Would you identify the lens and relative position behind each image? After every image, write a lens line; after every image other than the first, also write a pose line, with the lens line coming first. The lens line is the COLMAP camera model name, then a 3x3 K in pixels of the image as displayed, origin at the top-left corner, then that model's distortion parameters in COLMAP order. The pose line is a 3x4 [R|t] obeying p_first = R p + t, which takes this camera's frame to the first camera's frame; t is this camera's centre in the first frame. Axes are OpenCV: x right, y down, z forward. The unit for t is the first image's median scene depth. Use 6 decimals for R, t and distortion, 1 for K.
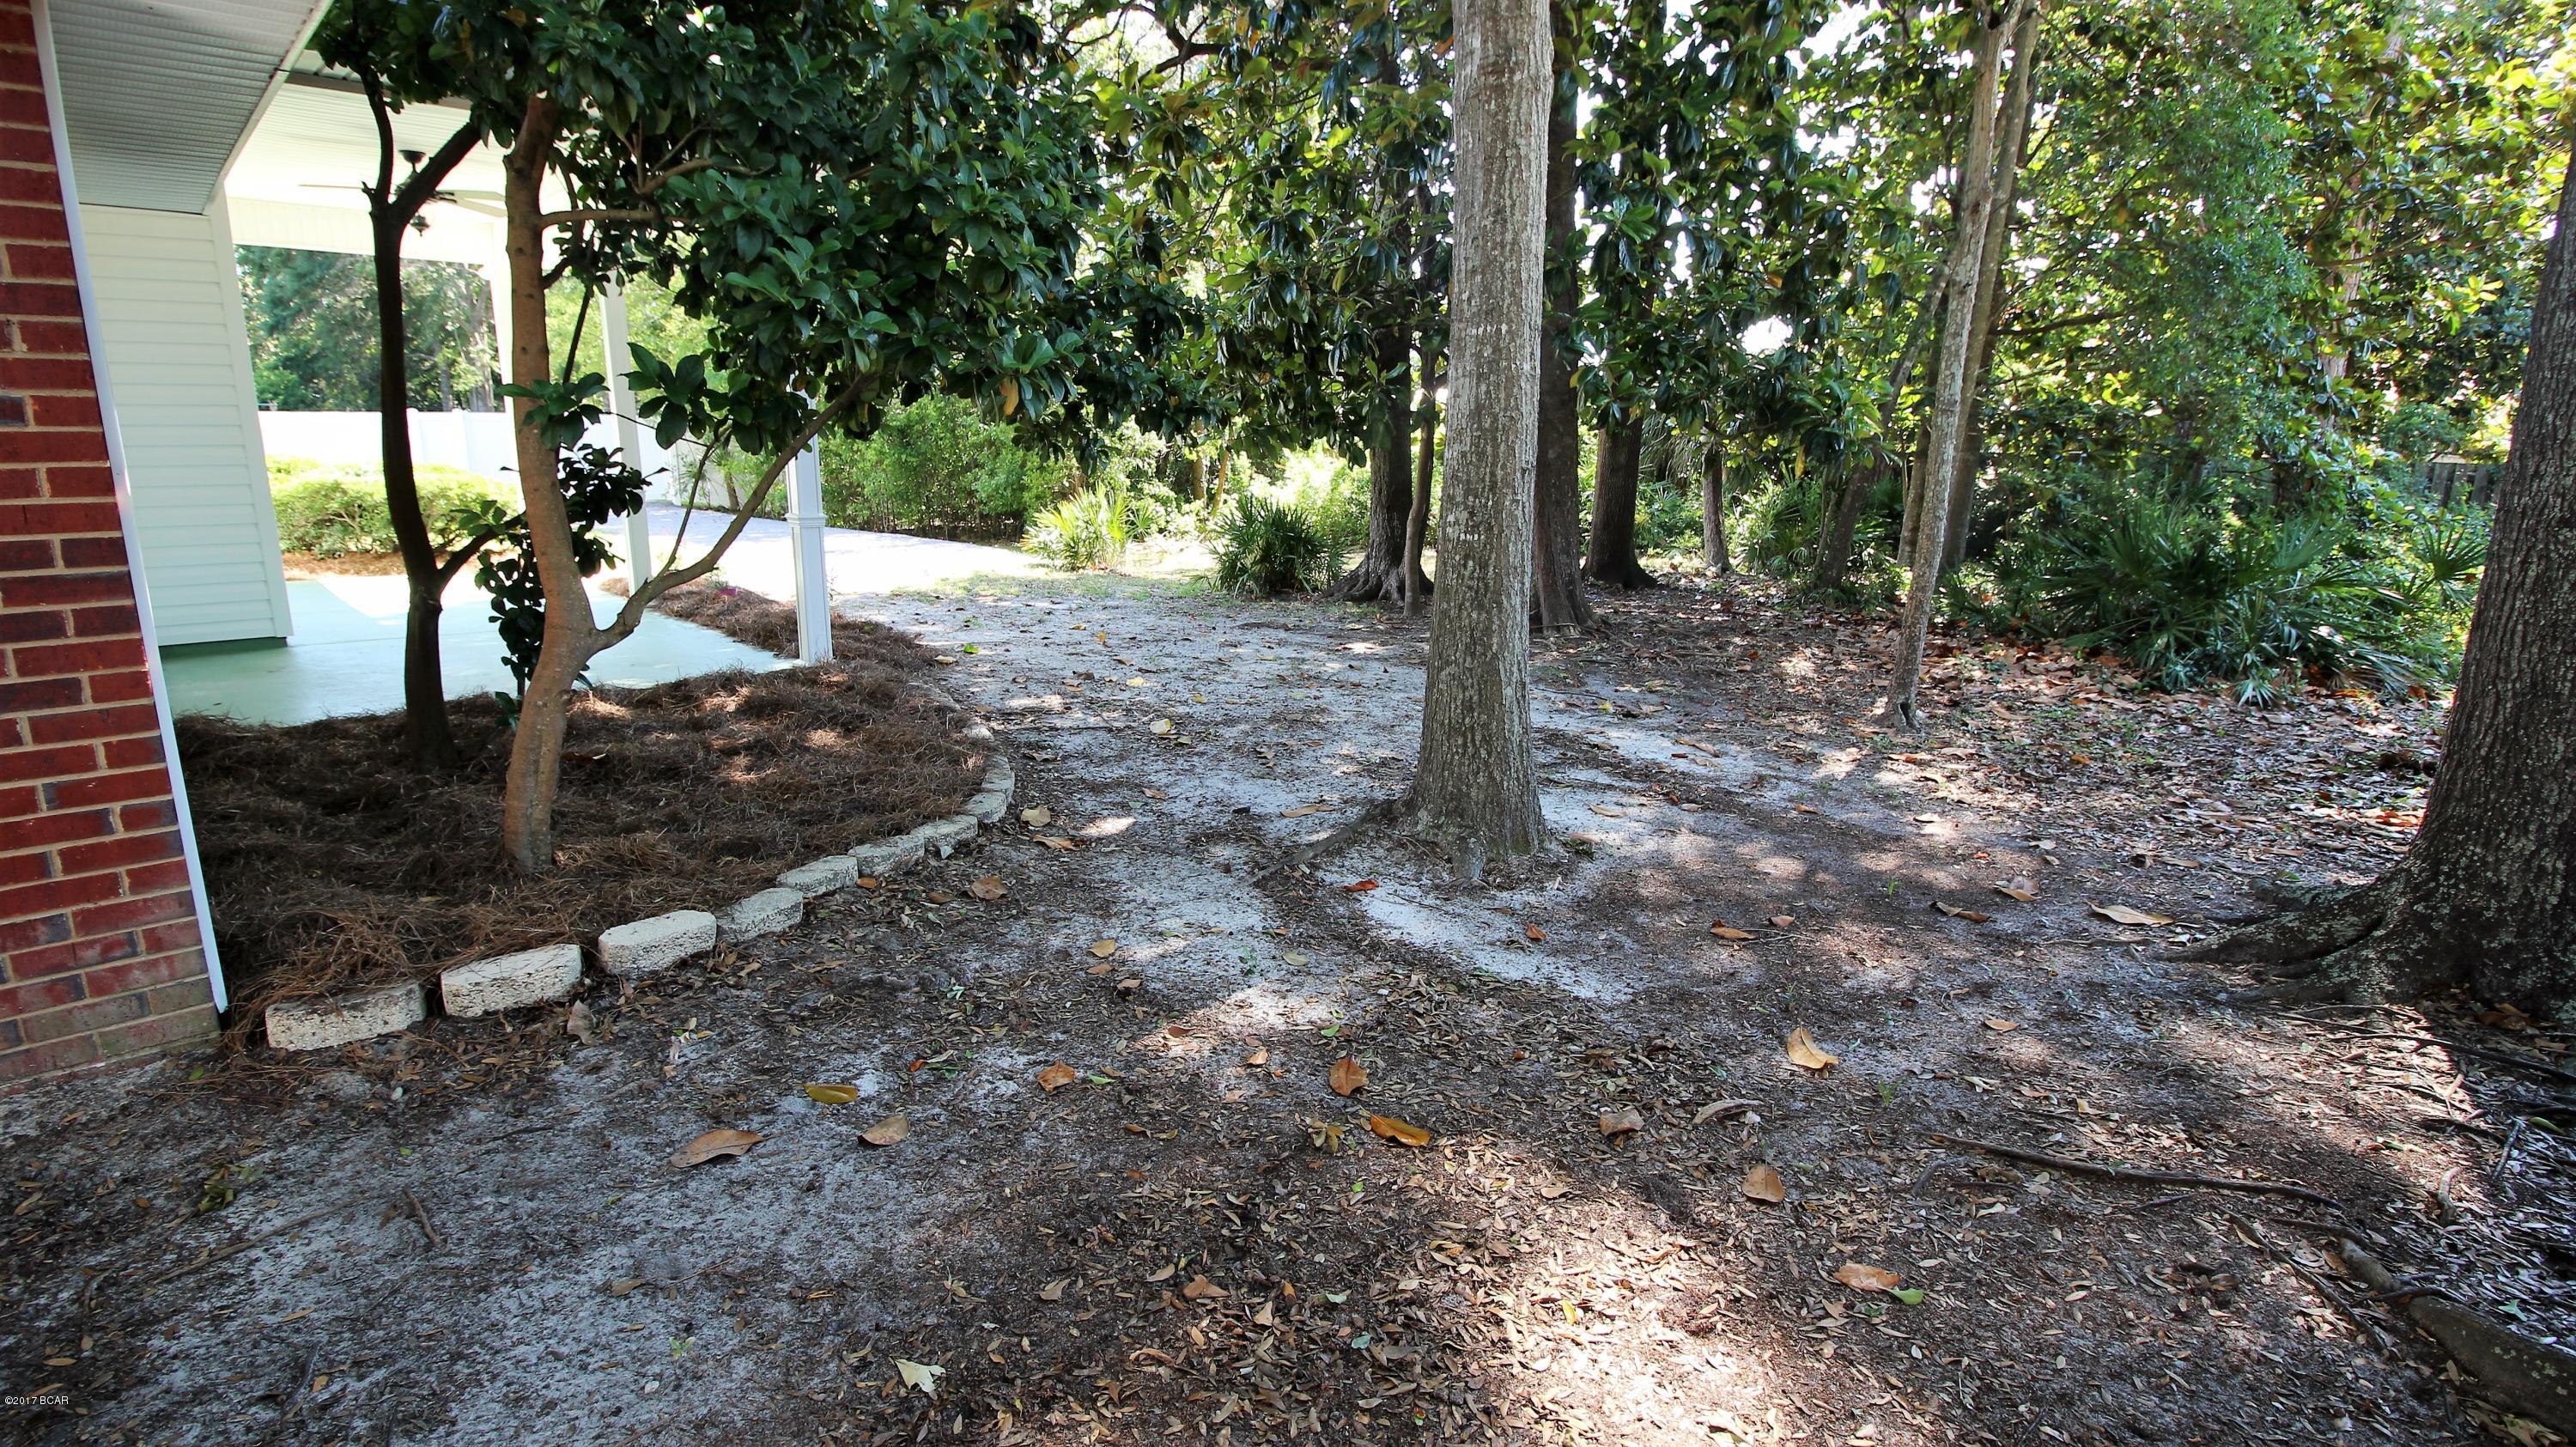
lens RADIAL K [[1193.7, 0, 1277.6], [0, 1193.7, 717.9], [0, 0, 1]] dist [-0.010216, -0.003974]
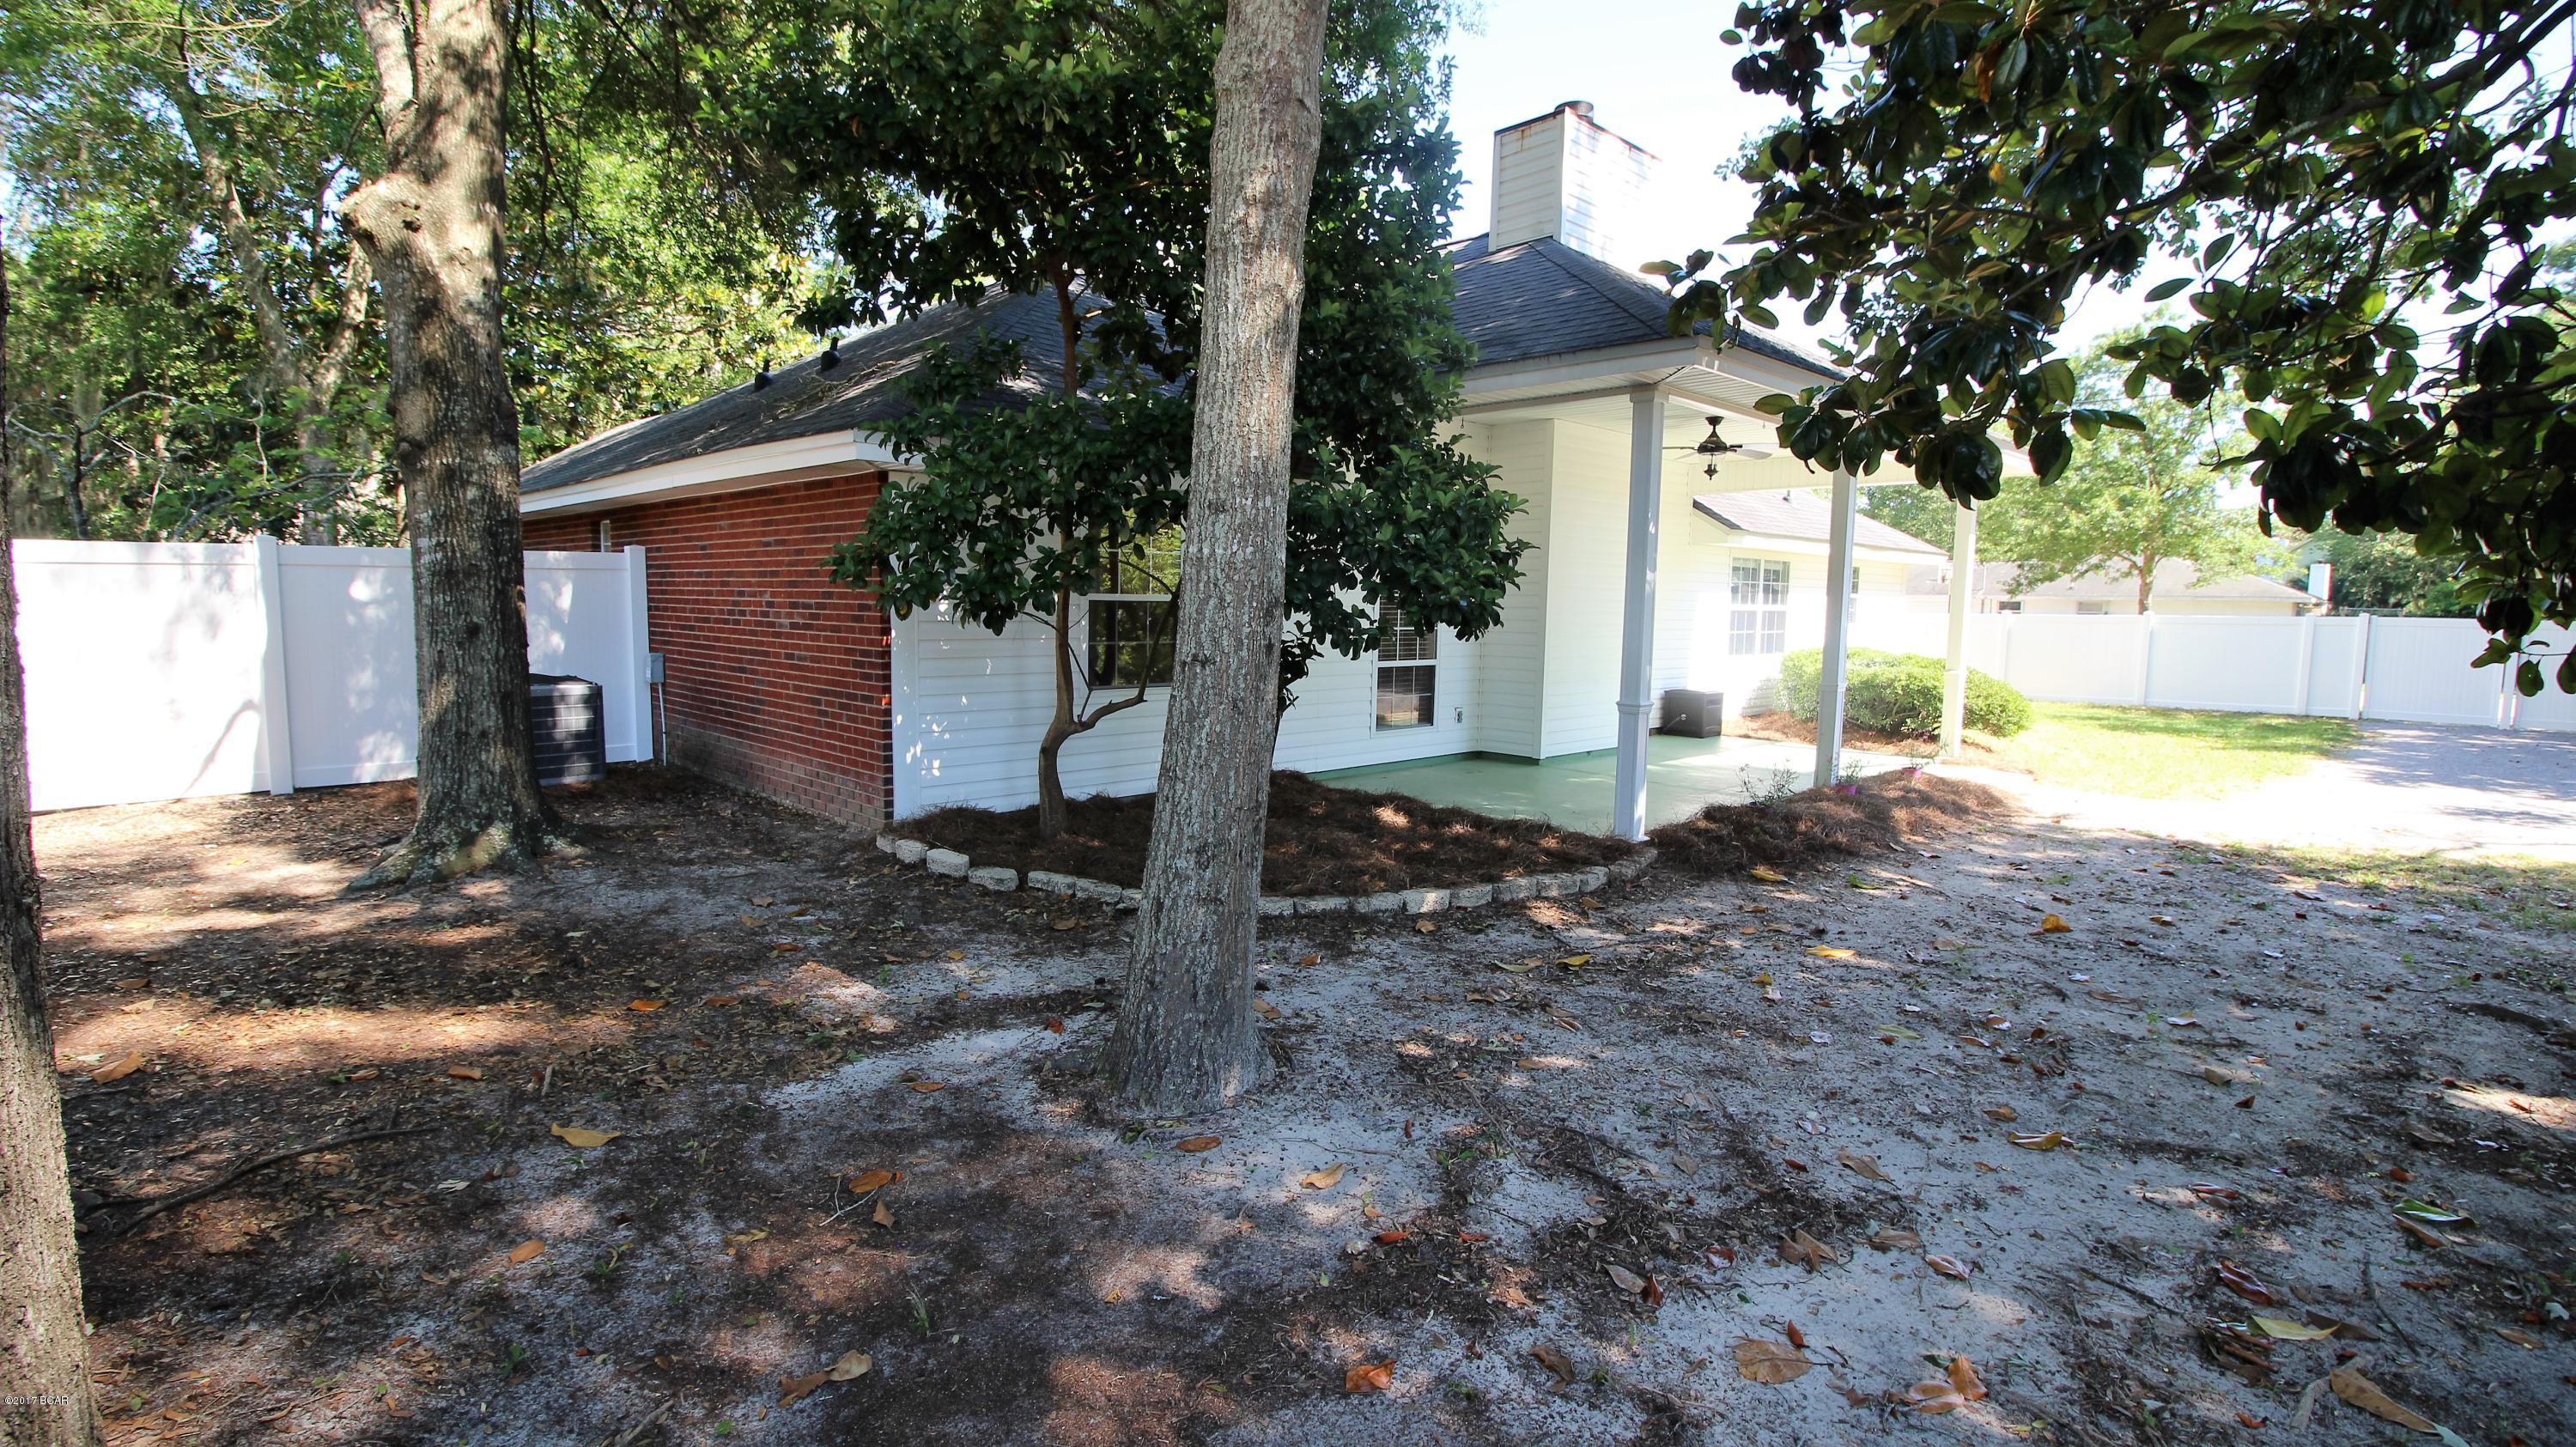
lens RADIAL K [[1193.7, 0, 1268.8], [0, 1193.7, 724.9], [0, 0, 1]] dist [-0.010216, -0.003974]
pose [[-0.006337, 0.087039, -0.996185, 1.196995], [-0.245596, 0.965556, 0.085925, -0.281248], [0.969351, 0.245204, 0.015258, 1.170626]]
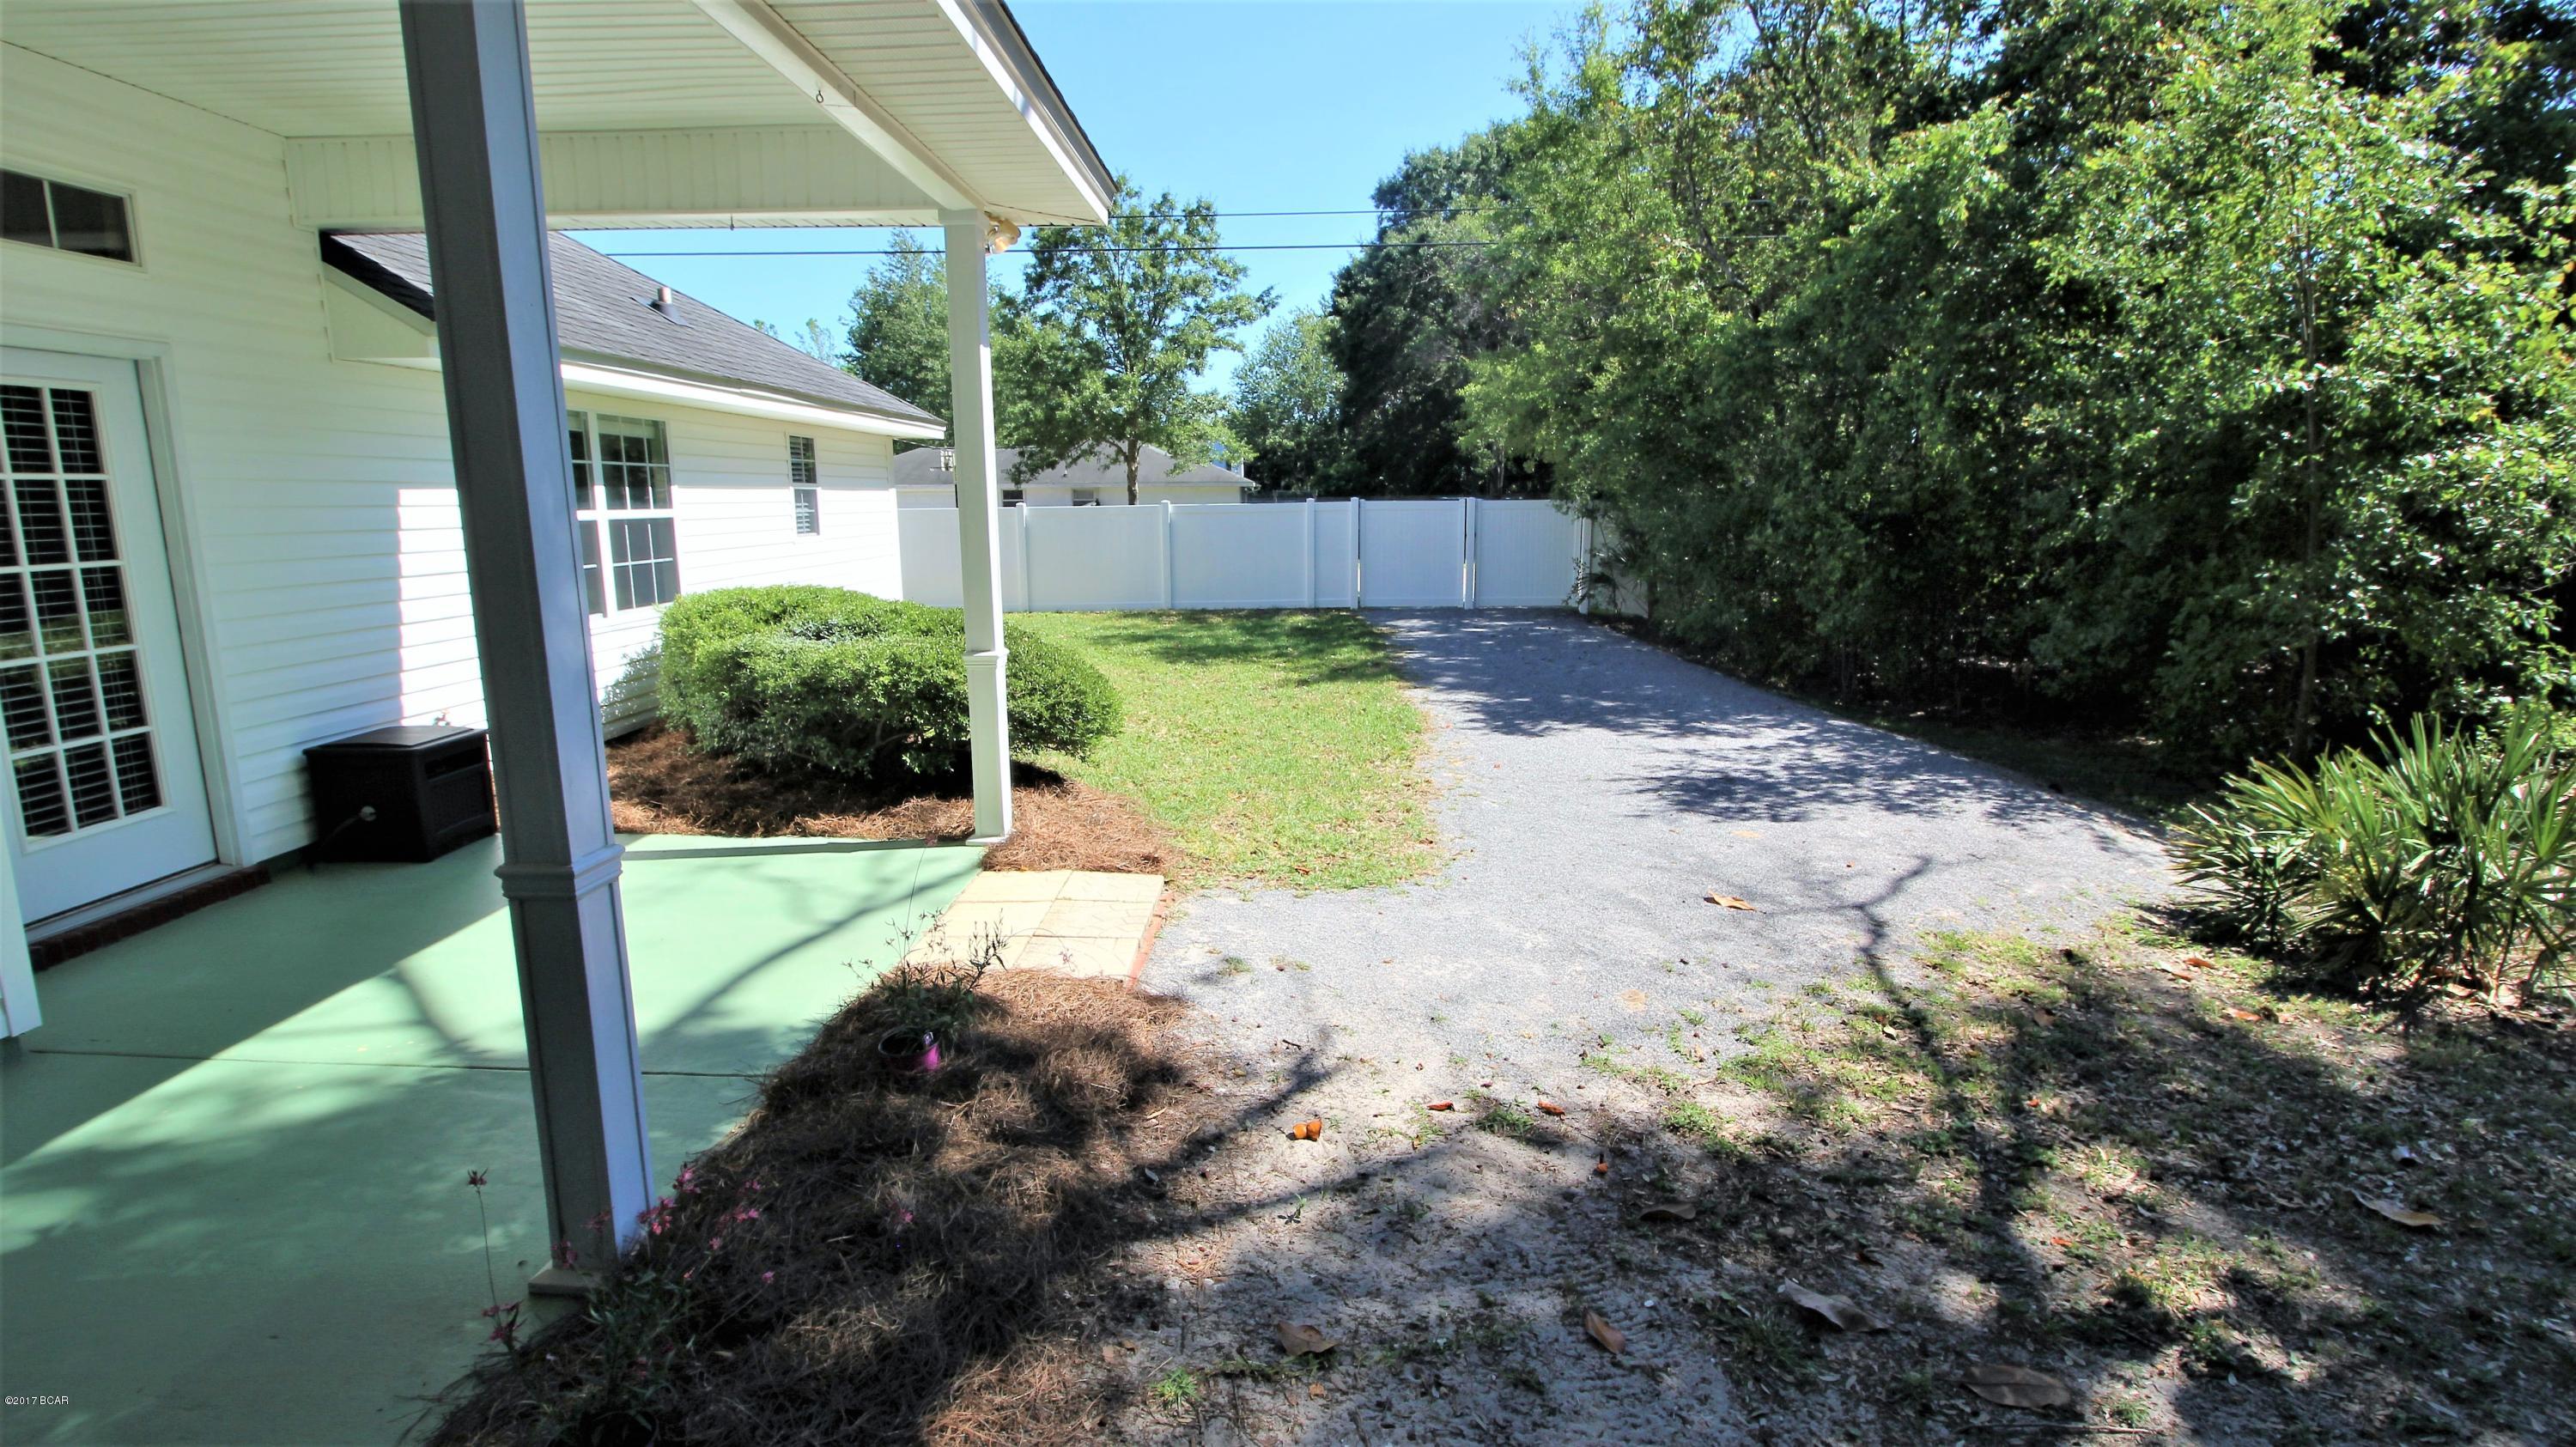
lens RADIAL K [[1193.7, 0, 1283.0], [0, 1193.7, 721.9], [0, 0, 1]] dist [-0.010216, -0.003974]
pose [[0.698802, 0.112620, -0.706394, -0.589553], [-0.149588, 0.988701, 0.009648, -0.562474], [0.699499, 0.098926, 0.707753, 2.134517]]
